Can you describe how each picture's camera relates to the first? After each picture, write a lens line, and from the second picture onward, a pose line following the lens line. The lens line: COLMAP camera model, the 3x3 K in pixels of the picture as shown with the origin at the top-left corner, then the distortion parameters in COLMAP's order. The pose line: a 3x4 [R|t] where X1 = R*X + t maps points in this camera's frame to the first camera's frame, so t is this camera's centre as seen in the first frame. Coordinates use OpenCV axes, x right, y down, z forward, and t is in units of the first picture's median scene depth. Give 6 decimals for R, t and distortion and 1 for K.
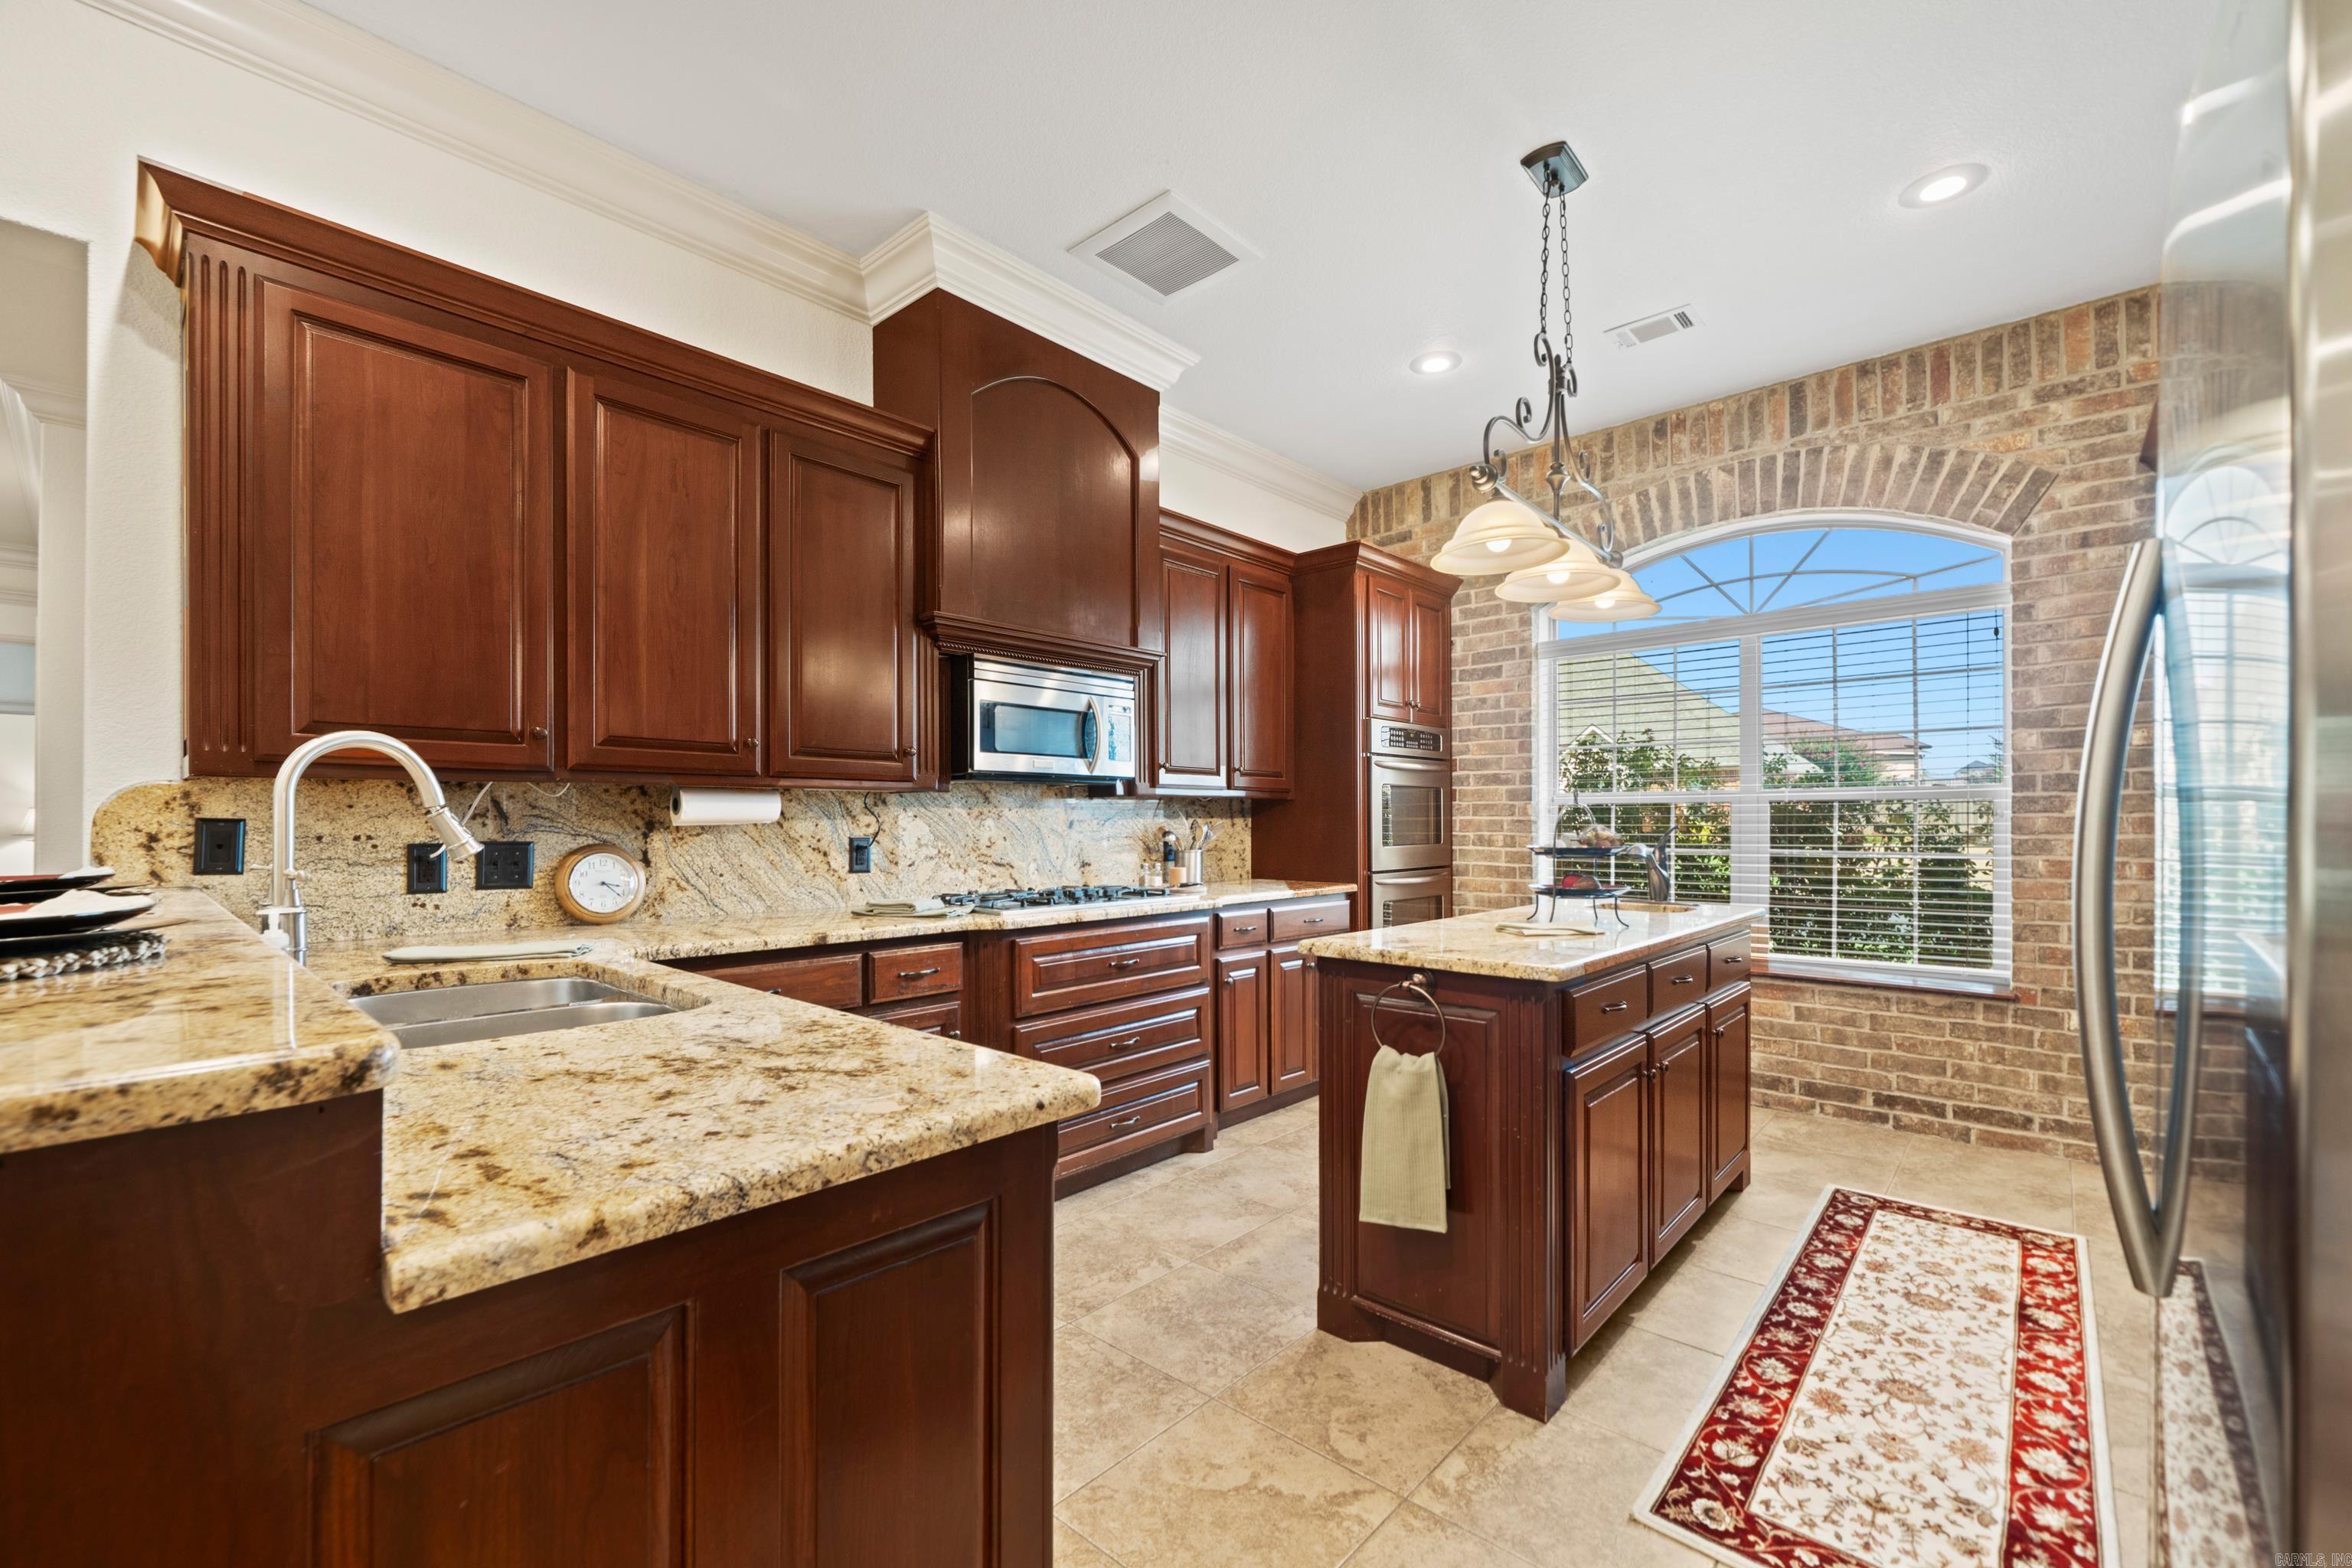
lens RADIAL K [[977.5, 0, 1199.0], [0, 977.5, 814.6], [0, 0, 1]] dist [-0.000651, 0.000196]
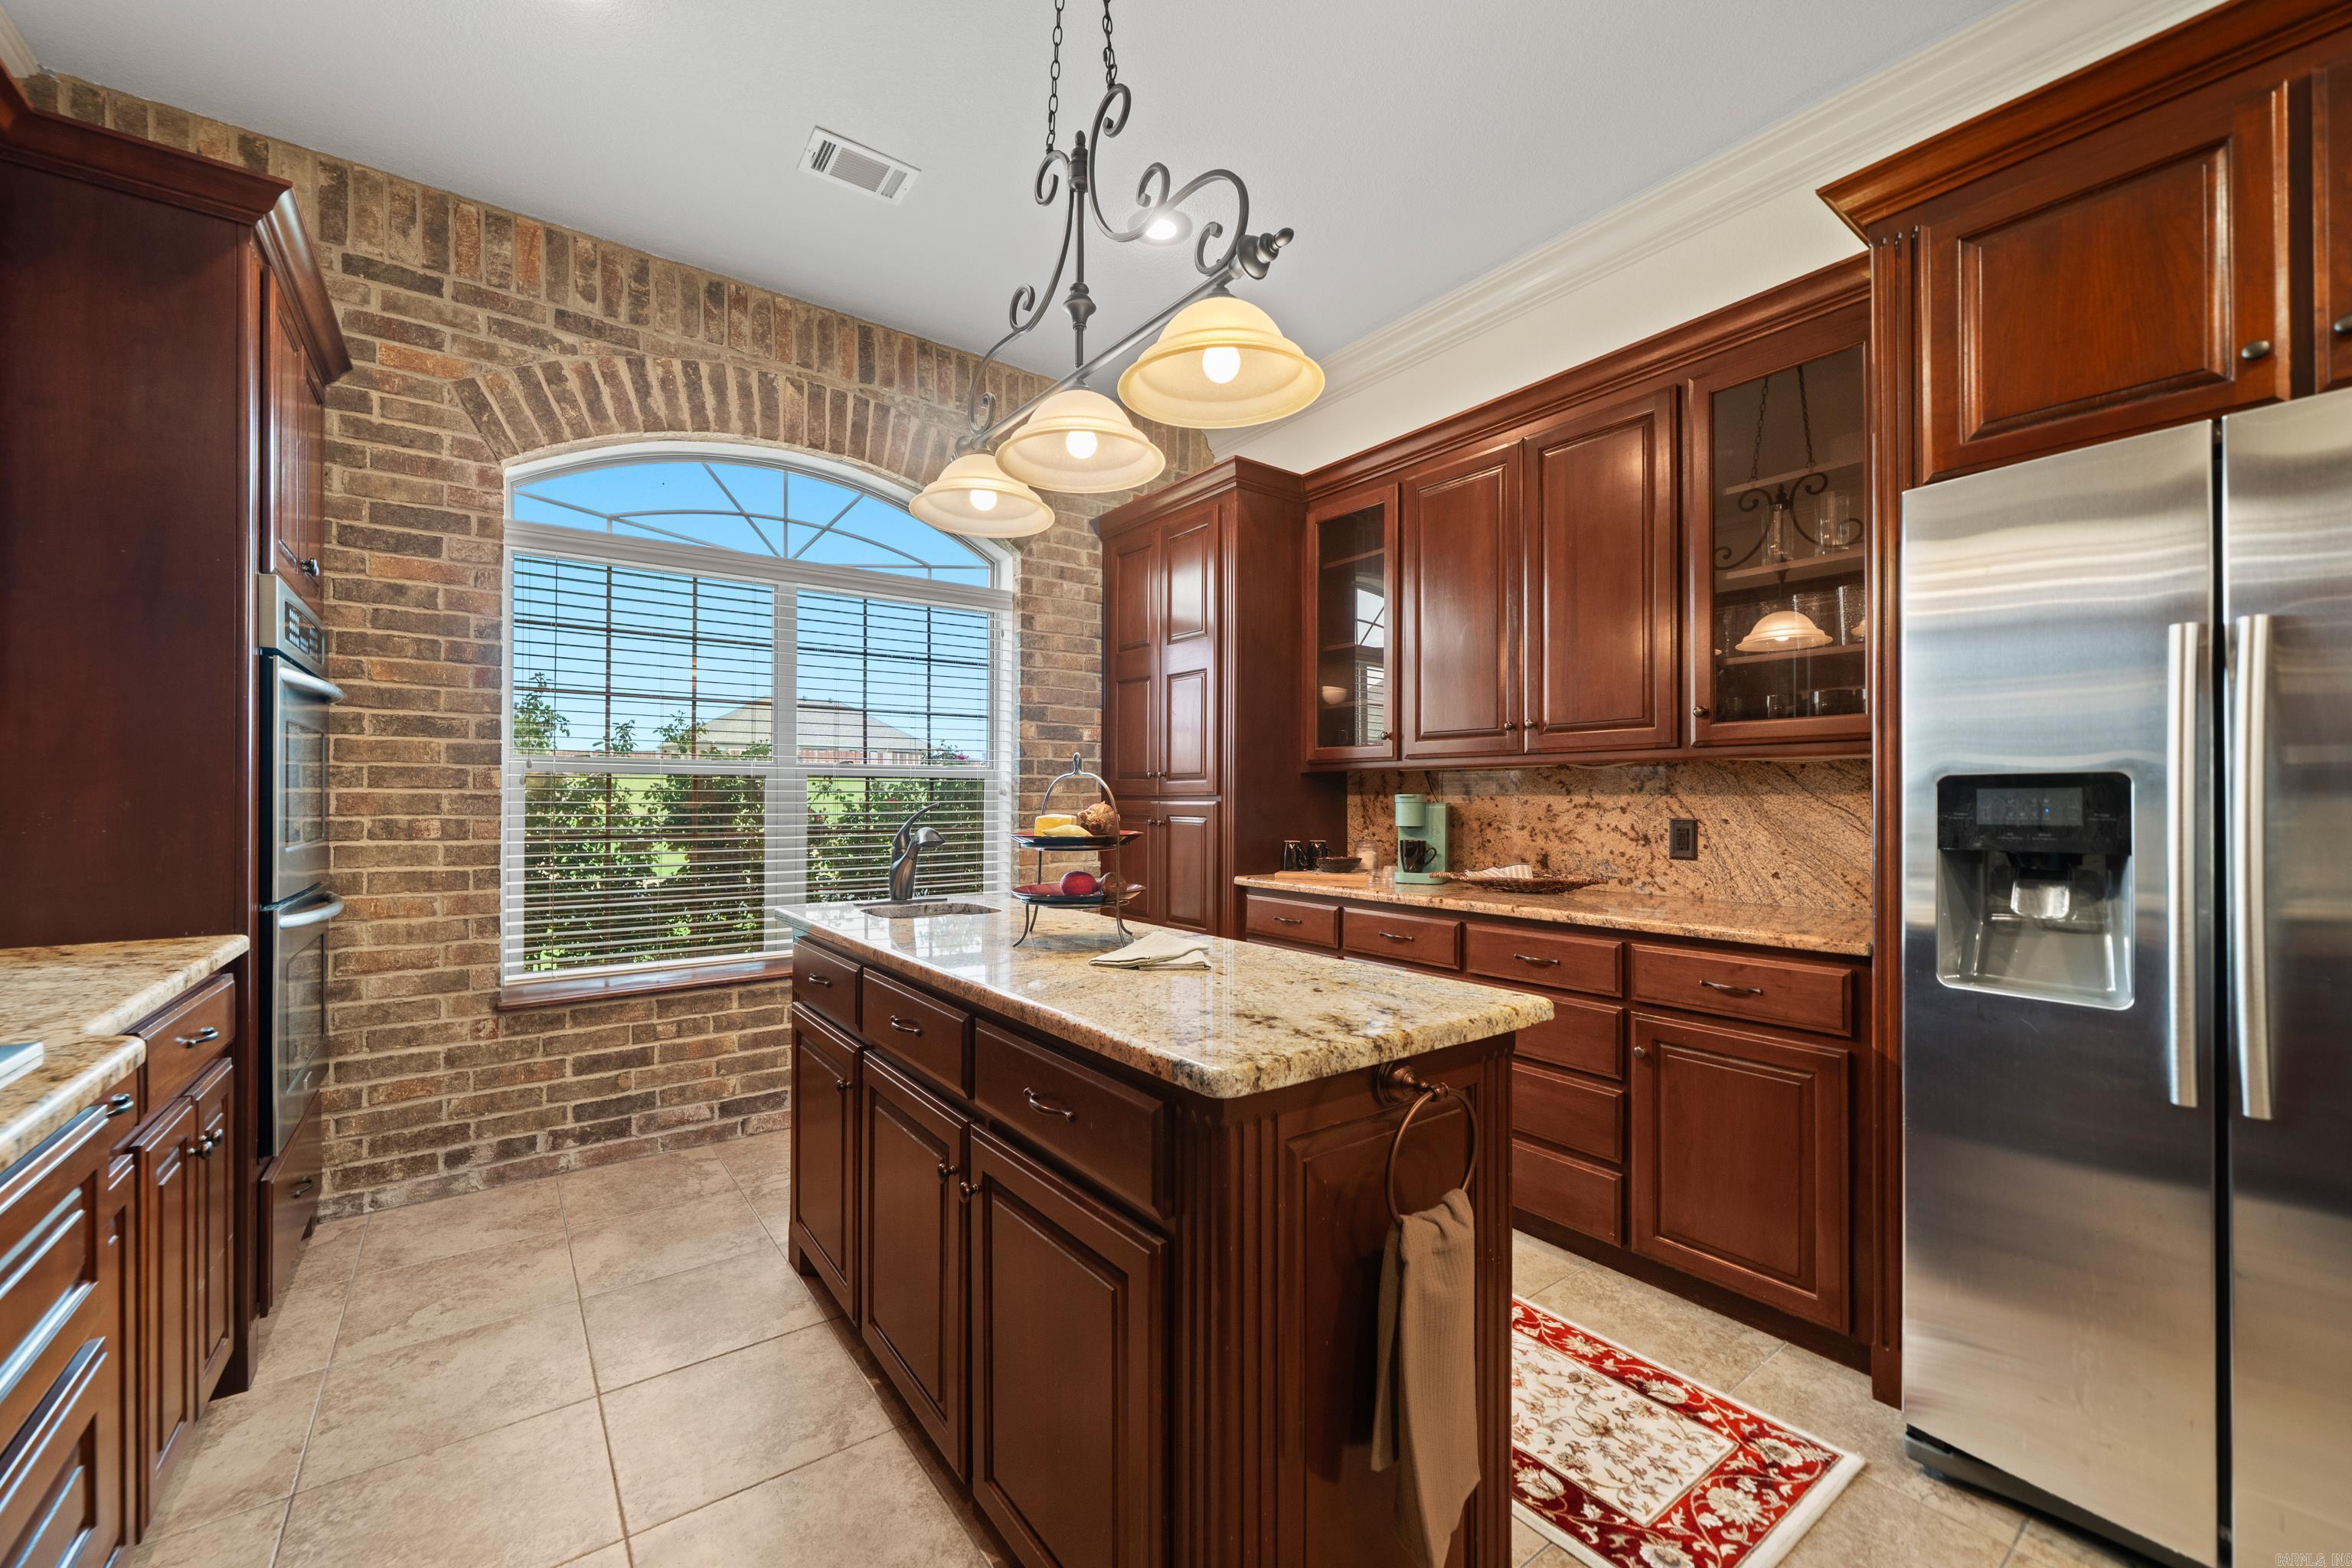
lens RADIAL K [[921.6, 0, 1143.7], [0, 921.6, 791.9], [0, 0, 1]] dist [0.001050, 0.000019]
pose [[0.216007, 0.008666, 0.976353, -0.181889], [-0.009946, 0.999928, -0.006675, 0.003776], [-0.976341, -0.008269, 0.216078, 0.549834]]
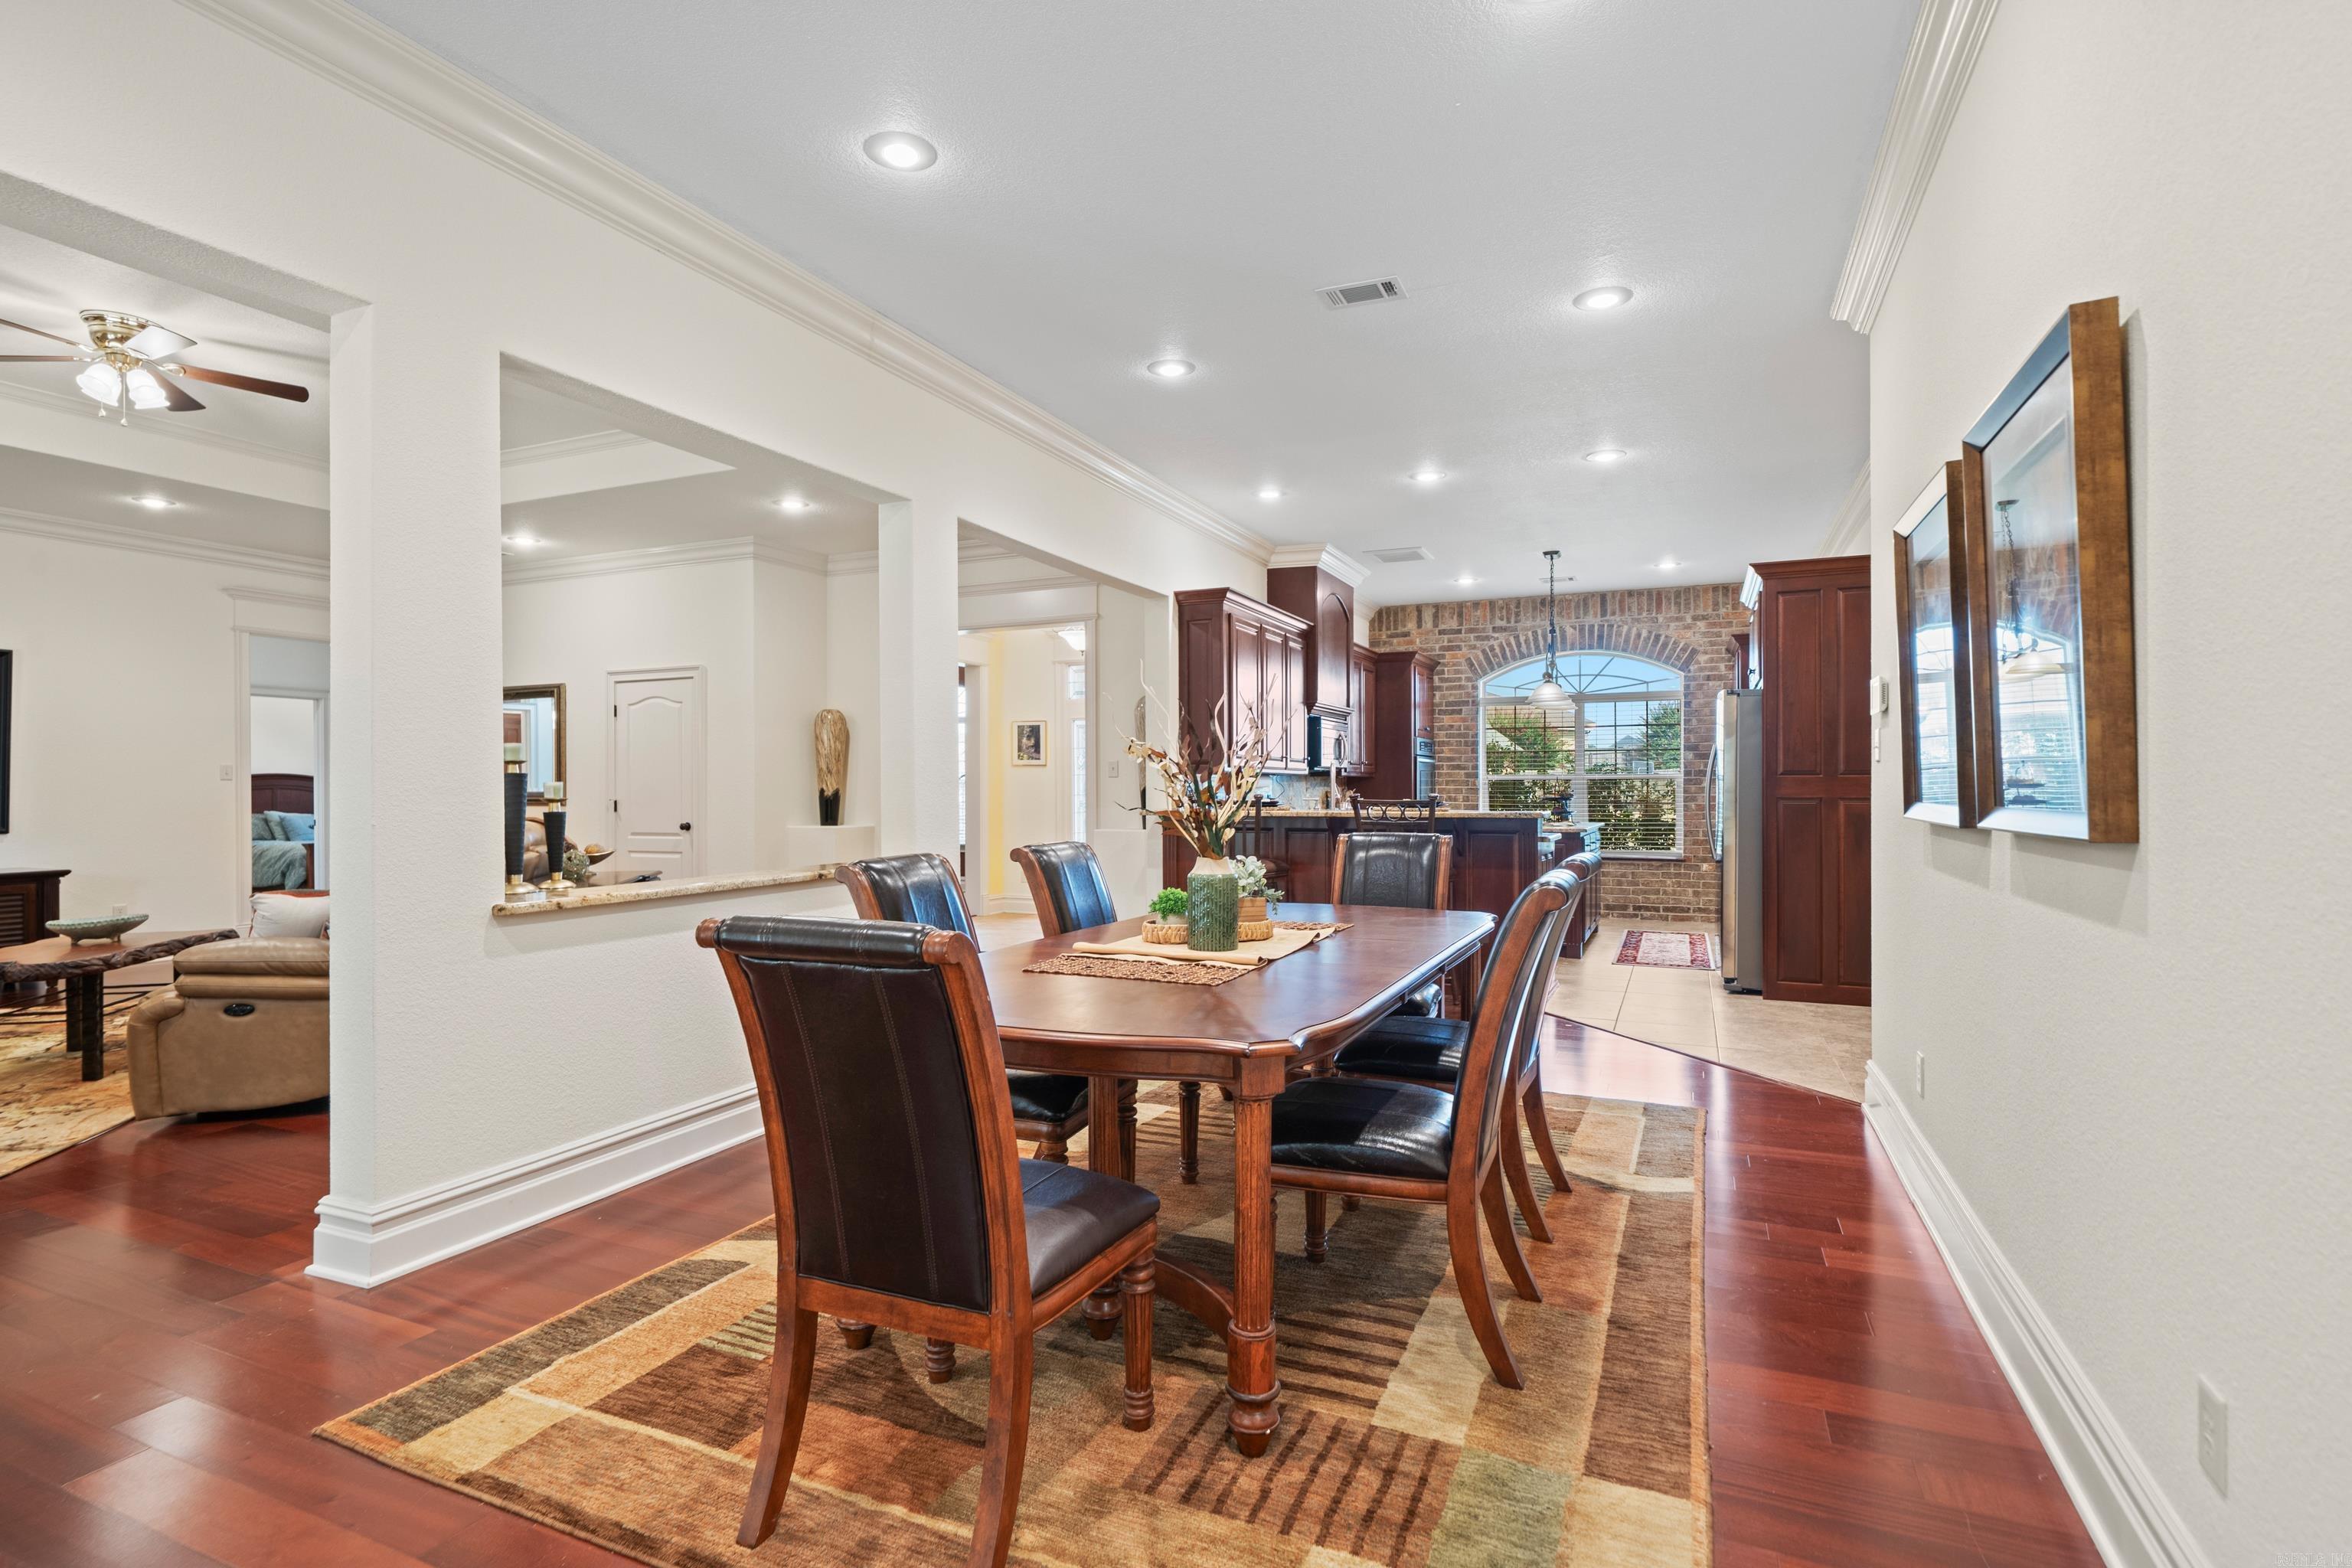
lens RADIAL K [[1170.7, 0, 1163.1], [0, 1170.7, 782.2], [0, 0, 1]] dist [0.022943, 0.000227]
pose [[0.956577, 0.002581, 0.291469, -1.143164], [-0.002789, 0.999996, 0.000299, -0.006209], [-0.291467, -0.001099, 0.956580, -1.291278]]
